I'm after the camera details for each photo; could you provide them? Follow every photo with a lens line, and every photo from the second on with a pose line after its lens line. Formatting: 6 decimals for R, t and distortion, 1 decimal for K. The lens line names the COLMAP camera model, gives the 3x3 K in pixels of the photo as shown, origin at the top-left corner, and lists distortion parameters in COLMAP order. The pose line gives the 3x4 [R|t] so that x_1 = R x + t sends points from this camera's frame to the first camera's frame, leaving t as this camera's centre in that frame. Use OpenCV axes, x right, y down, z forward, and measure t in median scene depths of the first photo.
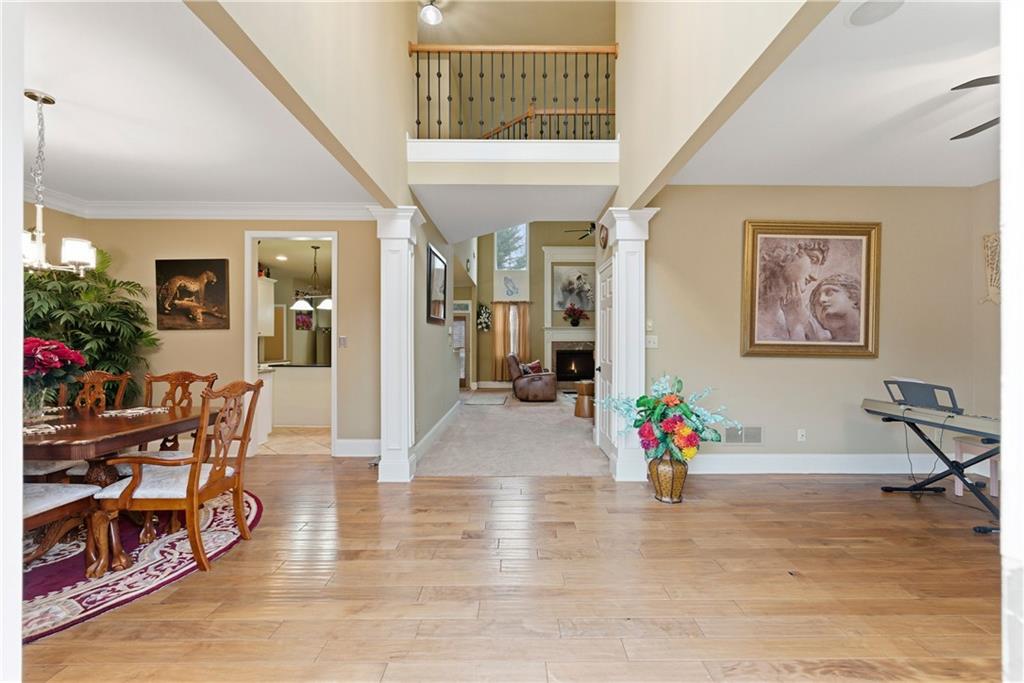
lens RADIAL K [[412.6, 0, 511.3], [0, 412.6, 342.7], [0, 0, 1]] dist [-0.001900, -0.000531]
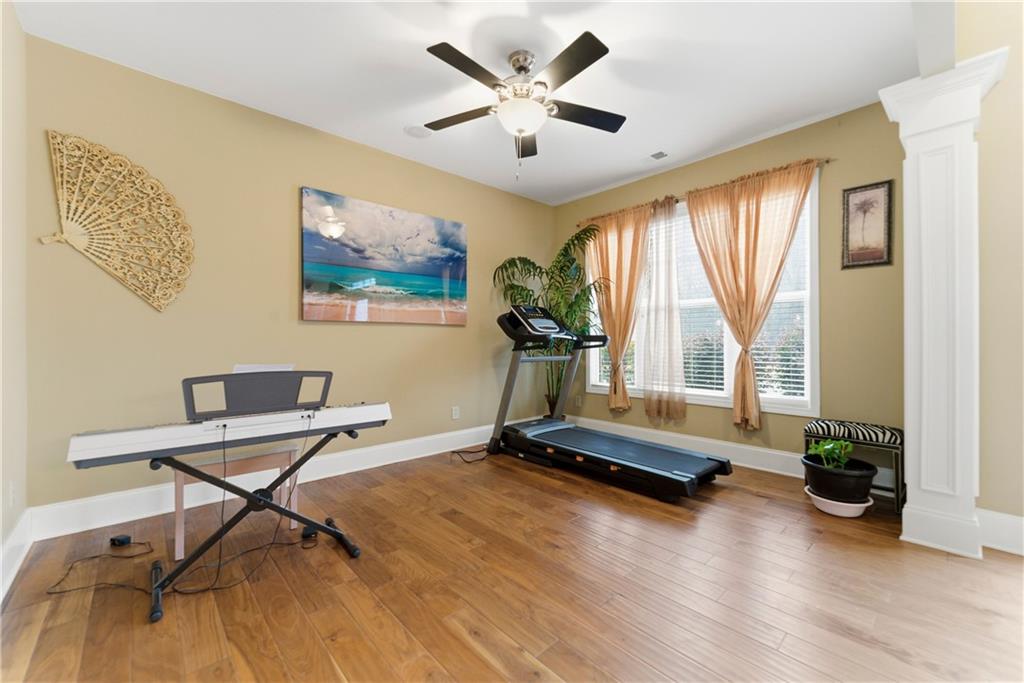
lens RADIAL K [[412.6, 0, 516.6], [0, 412.6, 340.0], [0, 0, 1]] dist [-0.001900, -0.000531]
pose [[-0.673234, 0.003553, 0.739421, 0.254066], [0.003237, 0.999993, -0.001857, 0.042780], [-0.739422, 0.001143, -0.673241, 0.890801]]
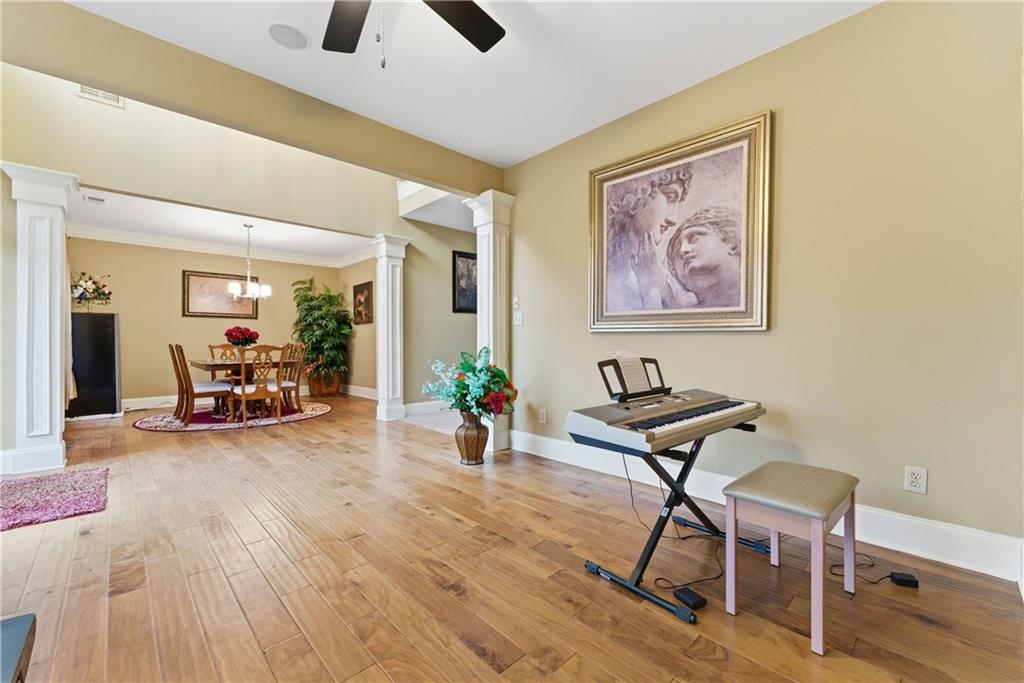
lens RADIAL K [[412.6, 0, 514.0], [0, 412.6, 342.6], [0, 0, 1]] dist [-0.001900, -0.000531]
pose [[0.691940, -0.000971, -0.721954, 1.066582], [0.002729, 0.999995, 0.001271, 0.054035], [0.721949, -0.002850, 0.691940, 0.295213]]
